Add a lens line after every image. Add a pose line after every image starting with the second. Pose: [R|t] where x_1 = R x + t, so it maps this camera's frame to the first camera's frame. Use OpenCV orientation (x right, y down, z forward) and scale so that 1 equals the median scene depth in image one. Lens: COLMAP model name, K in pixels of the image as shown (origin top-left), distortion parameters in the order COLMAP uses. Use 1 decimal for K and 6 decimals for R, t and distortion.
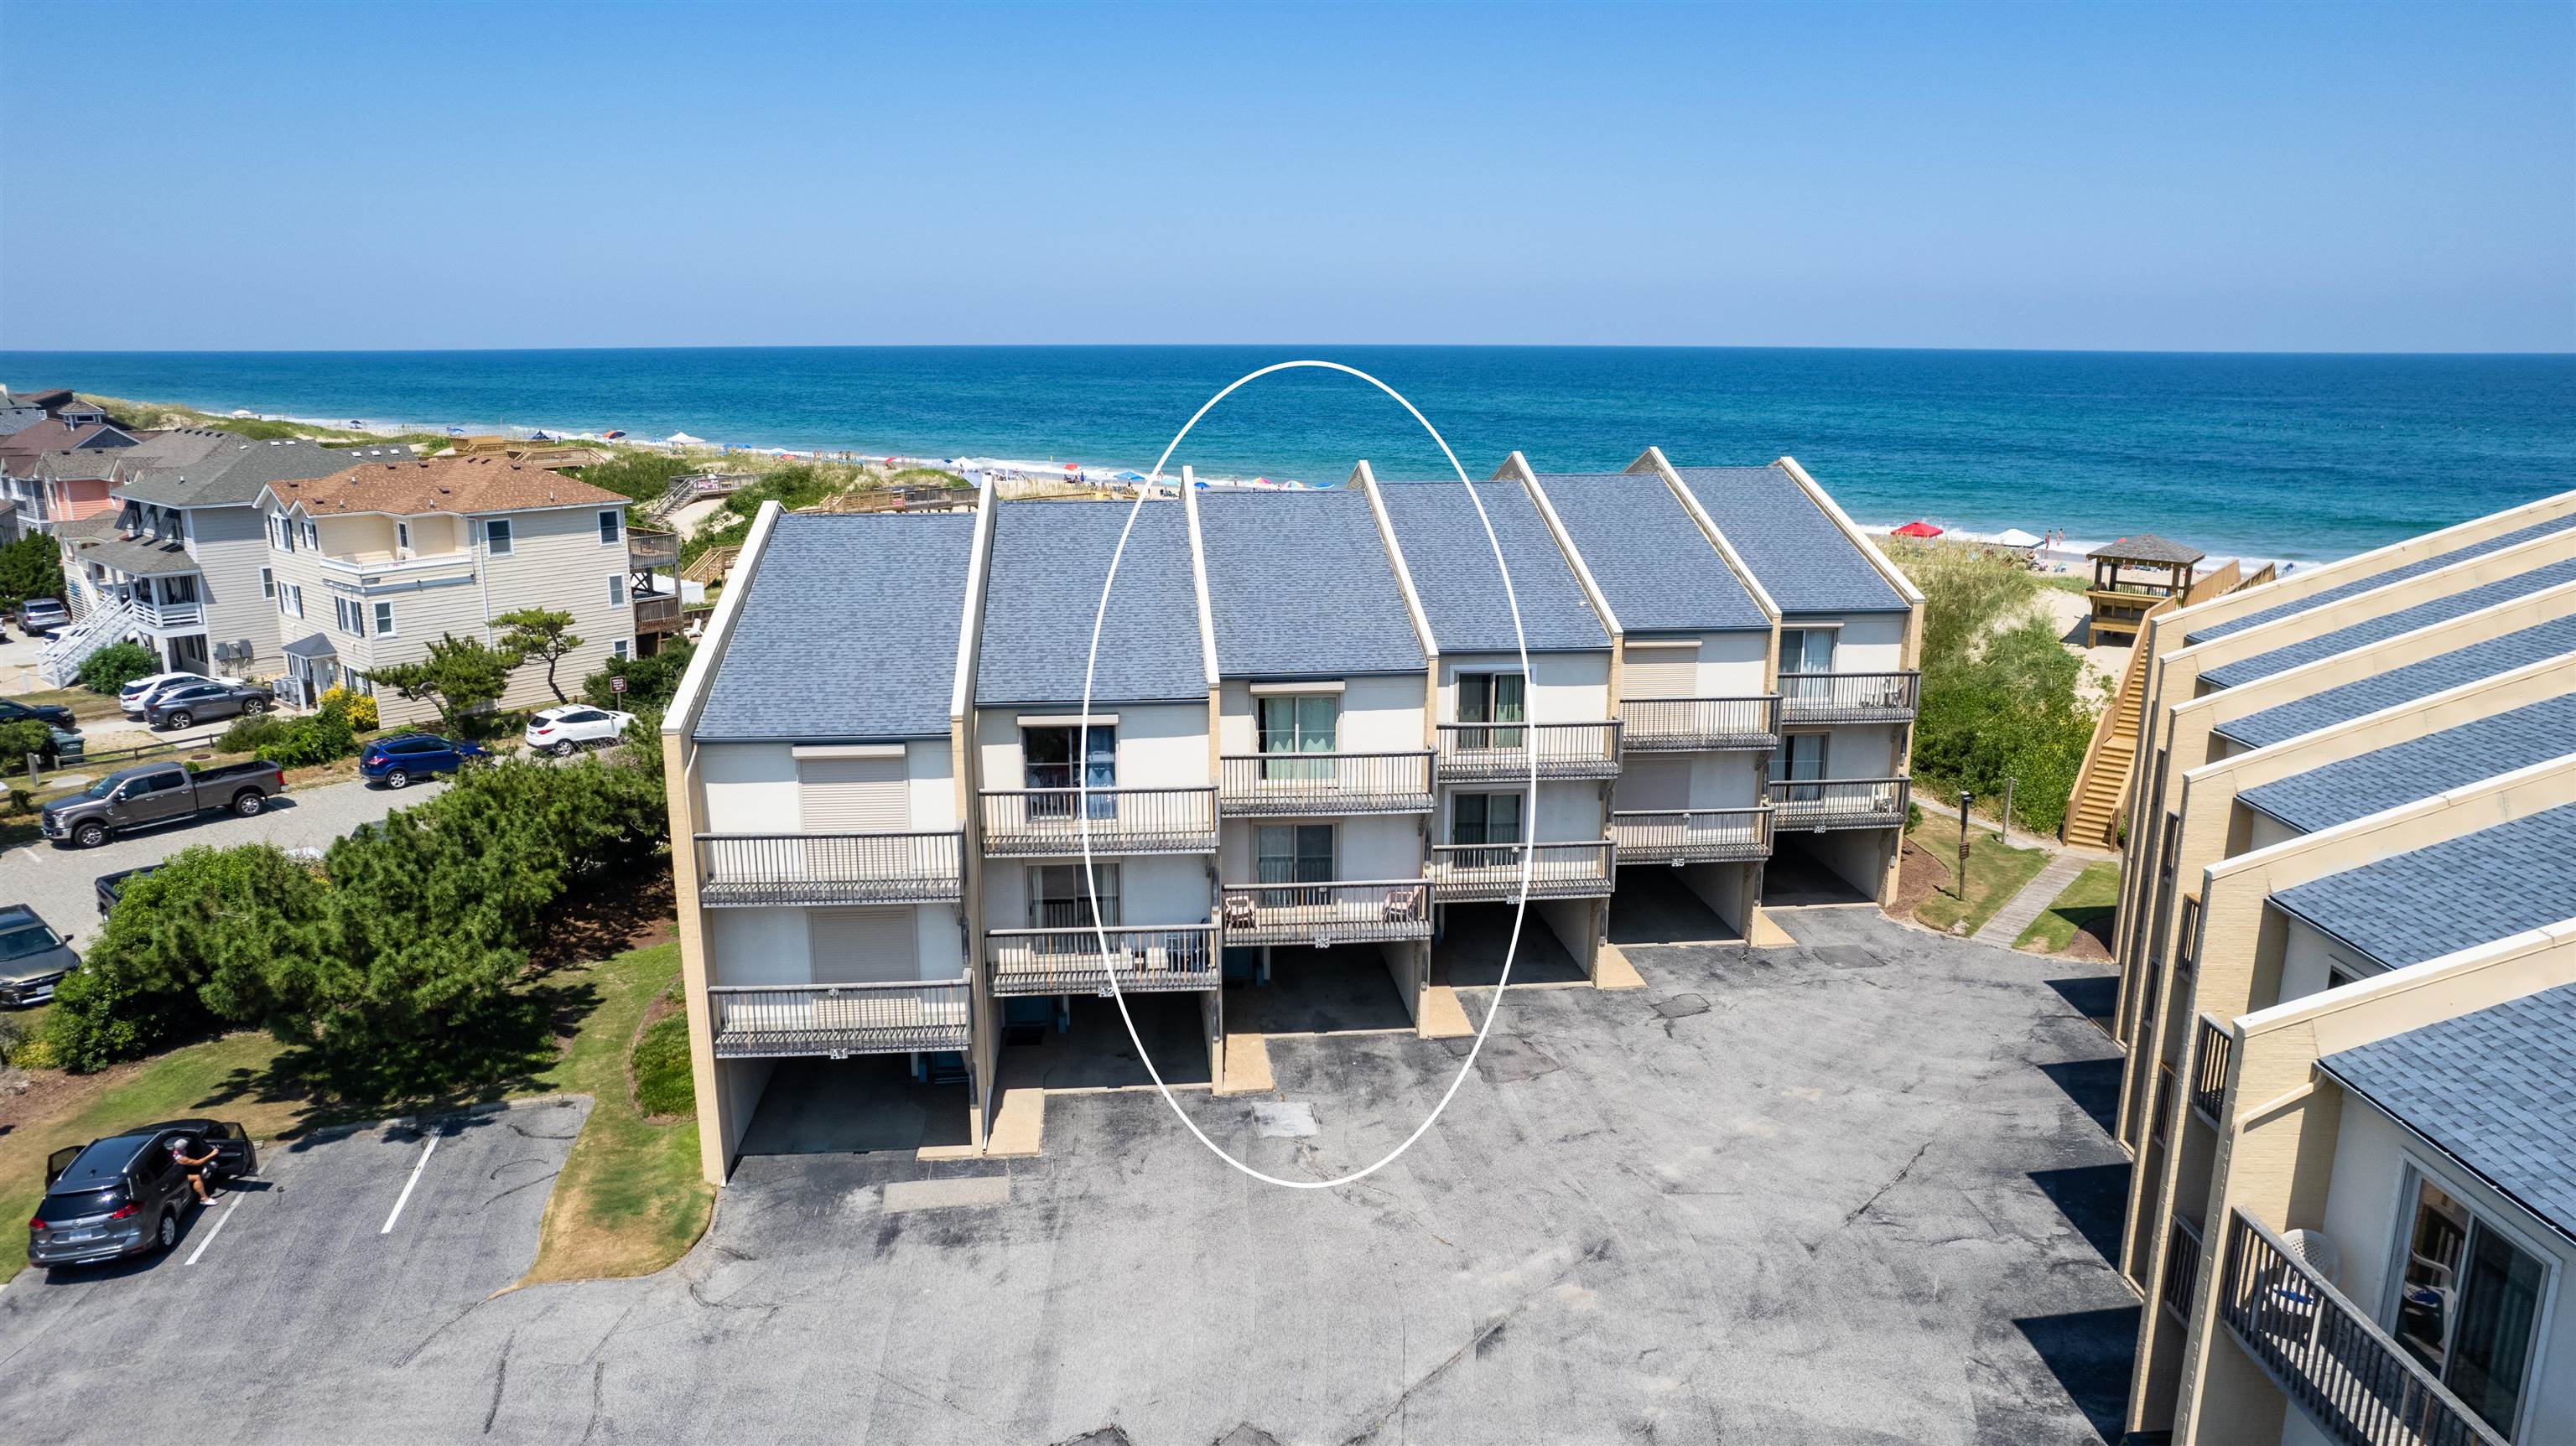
lens RADIAL K [[1664.4, 0, 1288.0], [0, 1664.4, 723.0], [0, 0, 1]] dist [-0.086545, 0.081319]
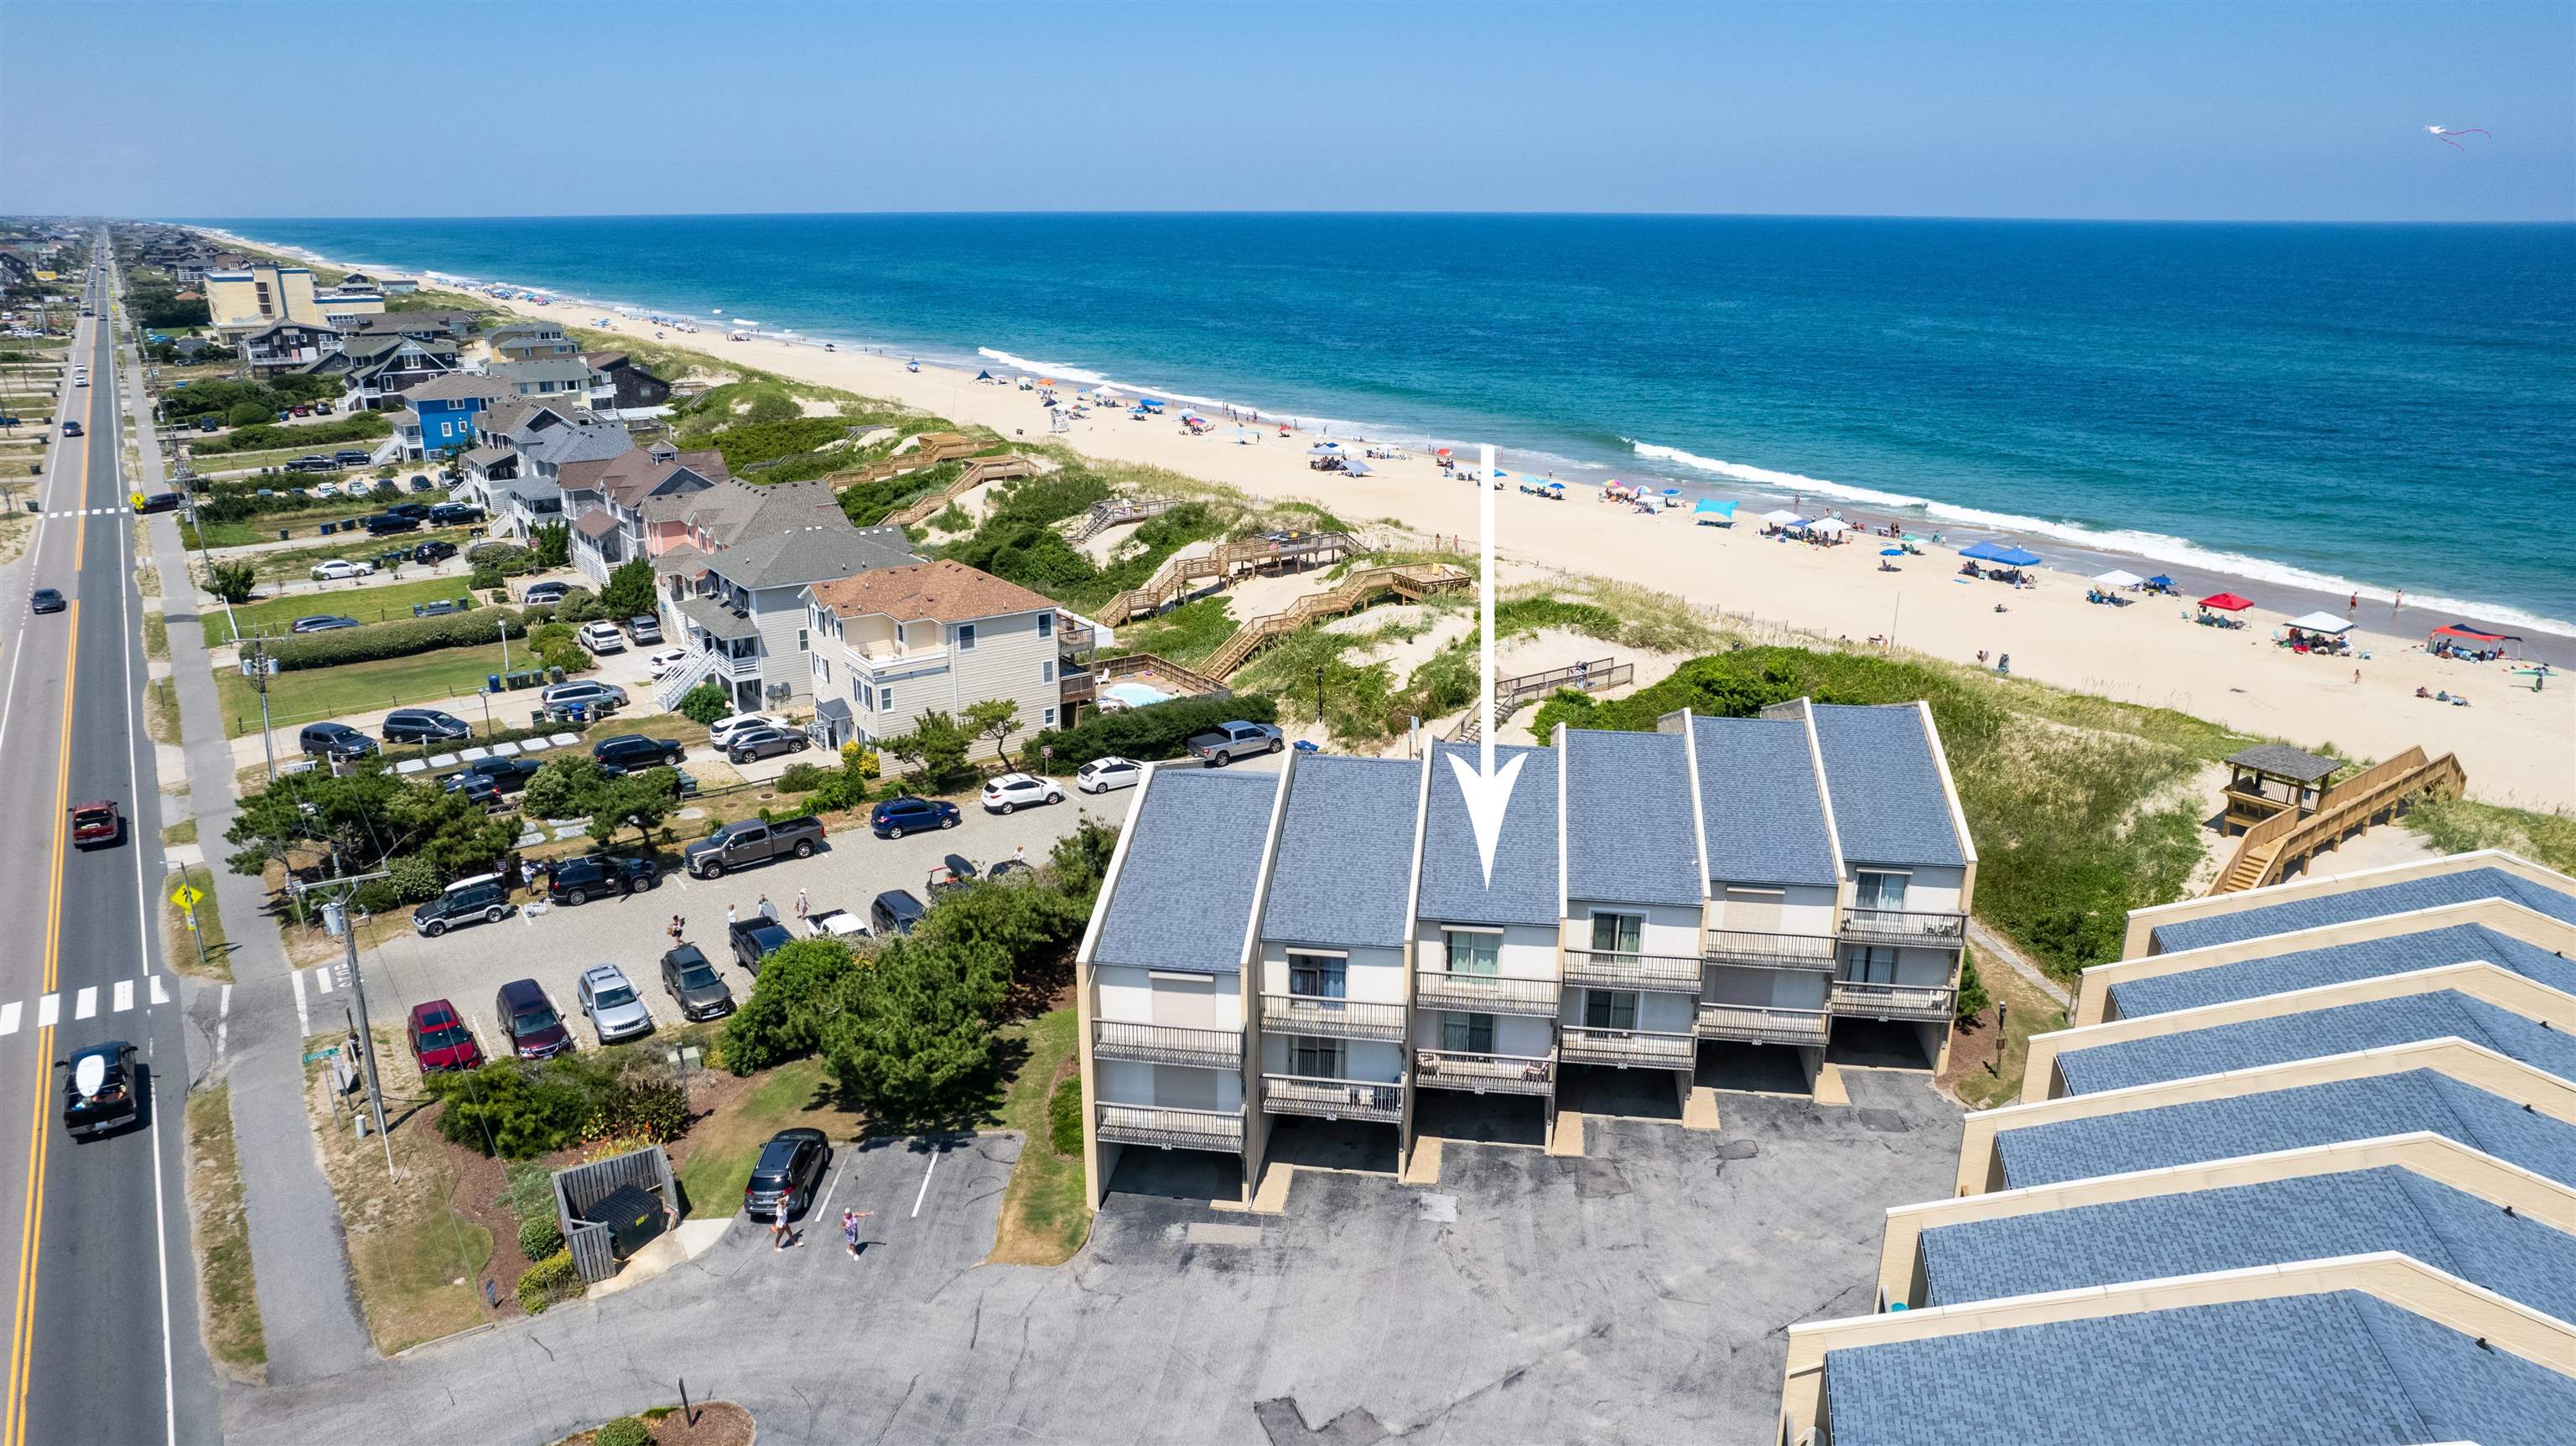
lens RADIAL K [[1677.3, 0, 1288.0], [0, 1677.3, 723.0], [0, 0, 1]] dist [-0.057829, -0.000795]
pose [[0.970098, 0.074302, -0.231060, 0.194156], [-0.055559, 0.994692, 0.086603, -0.354036], [0.236269, -0.071176, 0.969077, -0.549349]]
